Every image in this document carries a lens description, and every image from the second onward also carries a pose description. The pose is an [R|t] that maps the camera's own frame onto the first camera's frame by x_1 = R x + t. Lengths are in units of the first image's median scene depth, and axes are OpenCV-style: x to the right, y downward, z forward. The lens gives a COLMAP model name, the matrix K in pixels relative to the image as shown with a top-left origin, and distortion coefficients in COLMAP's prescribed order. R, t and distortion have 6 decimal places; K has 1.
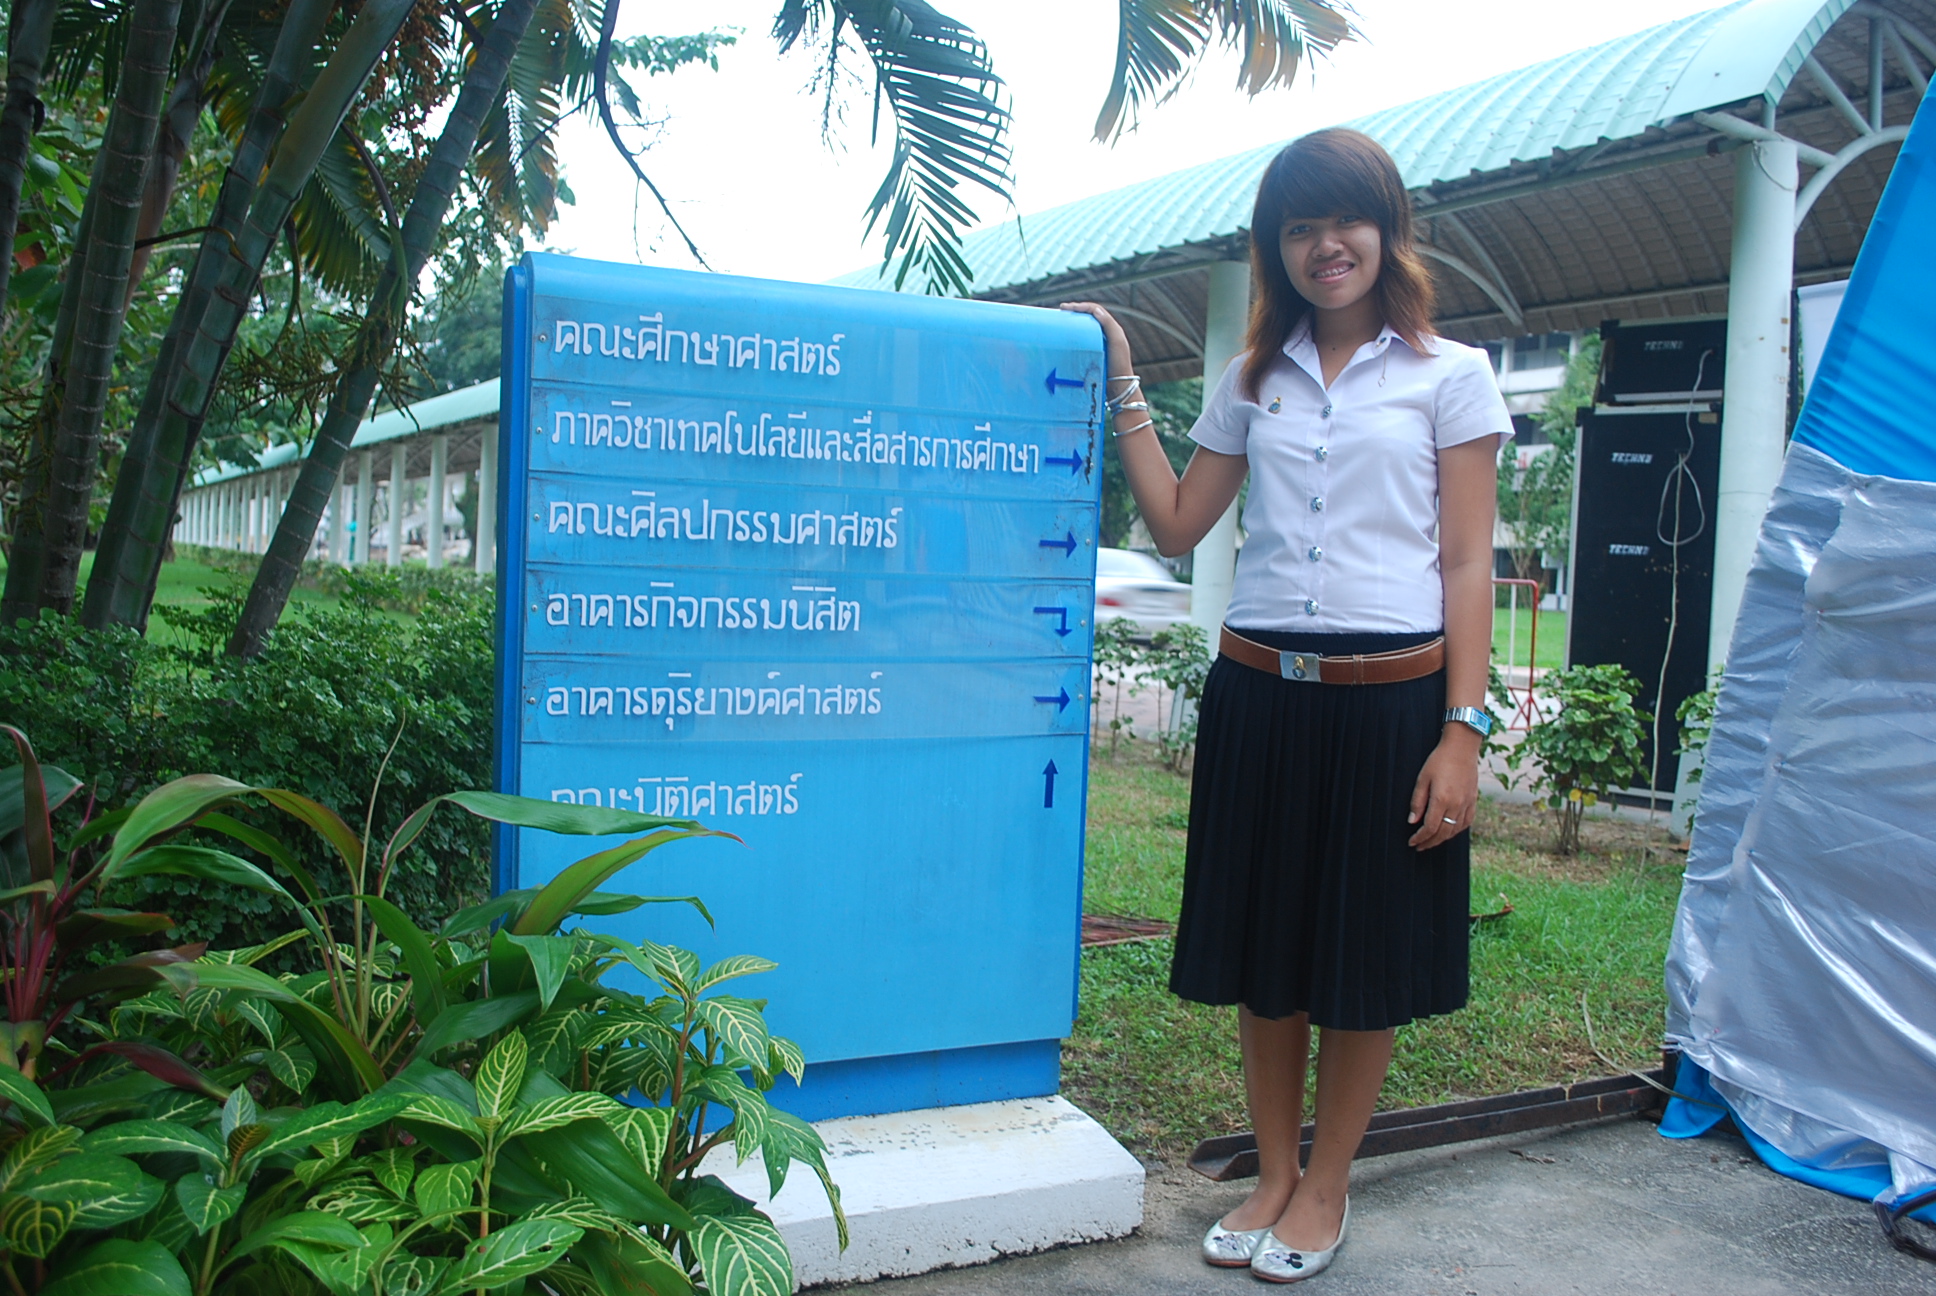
lens RADIAL K [[1677.3, 0, 966.3], [0, 1677.3, 646.1], [0, 0, 1]] dist [-0.075810, 0.014411]
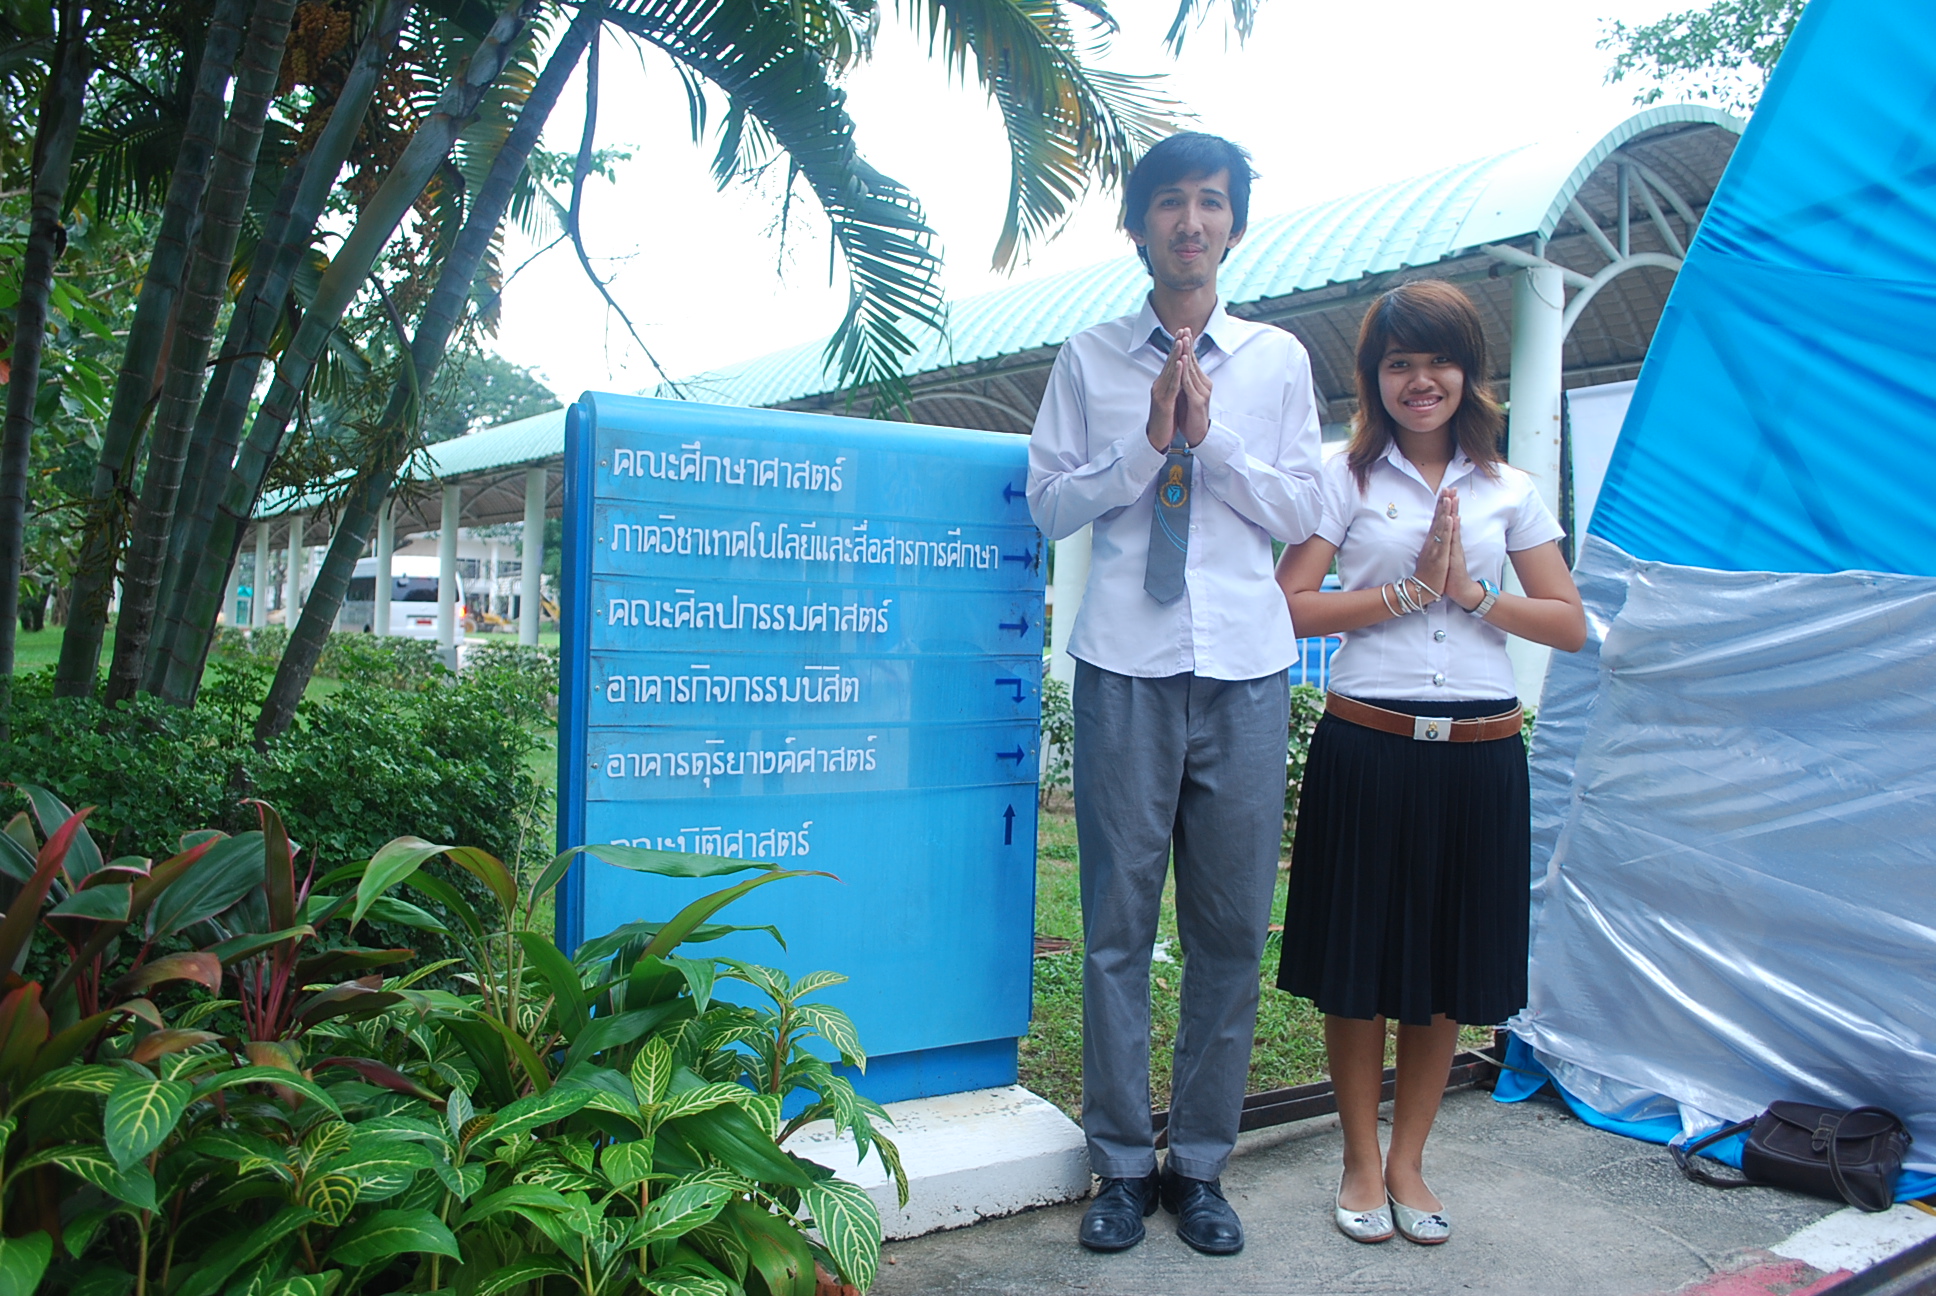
lens RADIAL K [[1527.6, 0, 968.0], [0, 1527.6, 648.0], [0, 0, 1]] dist [-0.080893, 0.010003]
pose [[0.995026, -0.012282, 0.098854, -0.093732], [0.015266, 0.999449, -0.029485, -0.014225], [-0.098437, 0.030847, 0.994665, -0.102127]]
